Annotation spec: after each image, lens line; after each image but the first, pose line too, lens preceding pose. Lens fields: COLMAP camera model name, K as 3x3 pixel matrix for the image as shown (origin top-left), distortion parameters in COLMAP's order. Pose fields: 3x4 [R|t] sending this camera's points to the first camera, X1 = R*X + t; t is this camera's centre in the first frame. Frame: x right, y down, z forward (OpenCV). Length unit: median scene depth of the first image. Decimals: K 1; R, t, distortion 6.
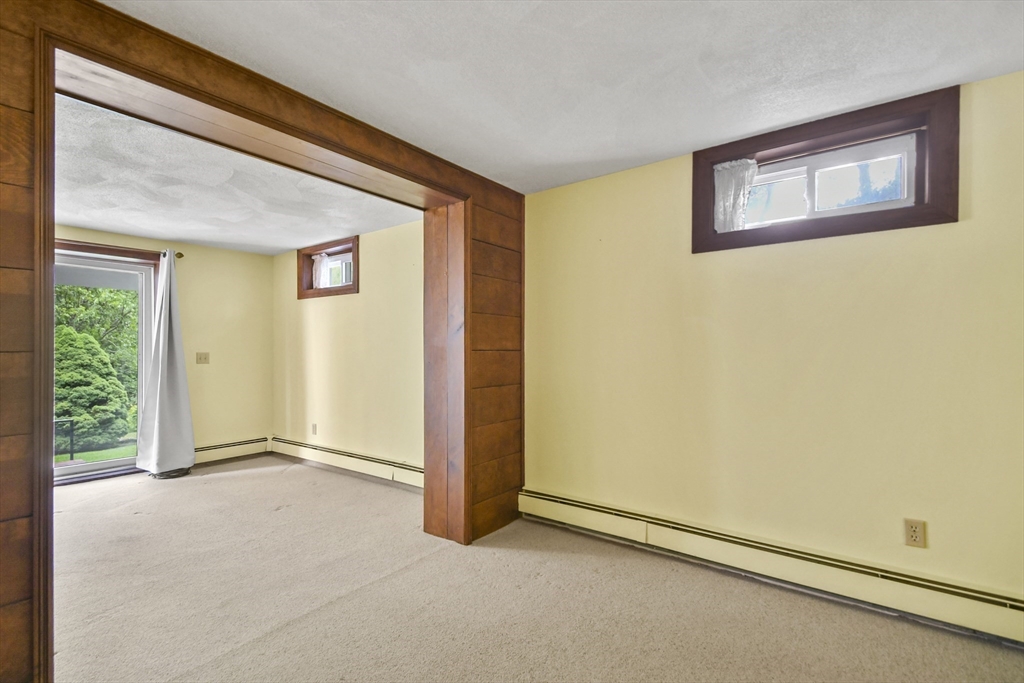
lens RADIAL K [[452.6, 0, 511.5], [0, 452.6, 350.5], [0, 0, 1]] dist [0.001534, 0.000480]
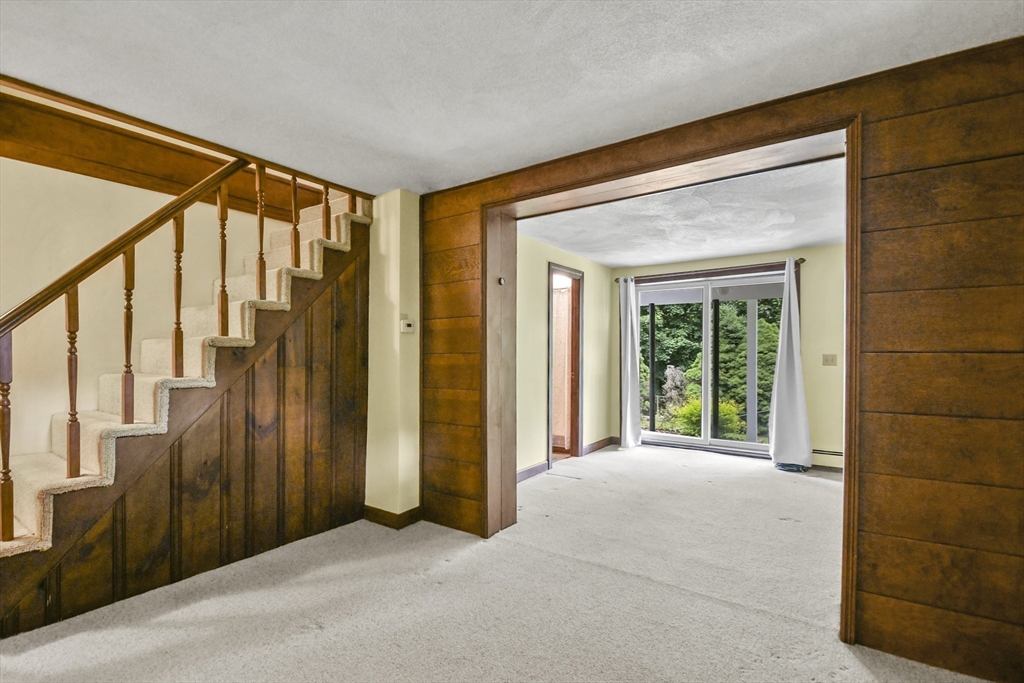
lens RADIAL K [[490.2, 0, 510.6], [0, 490.2, 353.9], [0, 0, 1]] dist [-0.002124, -0.000984]
pose [[0.034730, 0.003800, -0.999389, 0.569330], [-0.001332, 0.999992, 0.003756, 0.000592], [0.999396, 0.001200, 0.034735, 0.453390]]
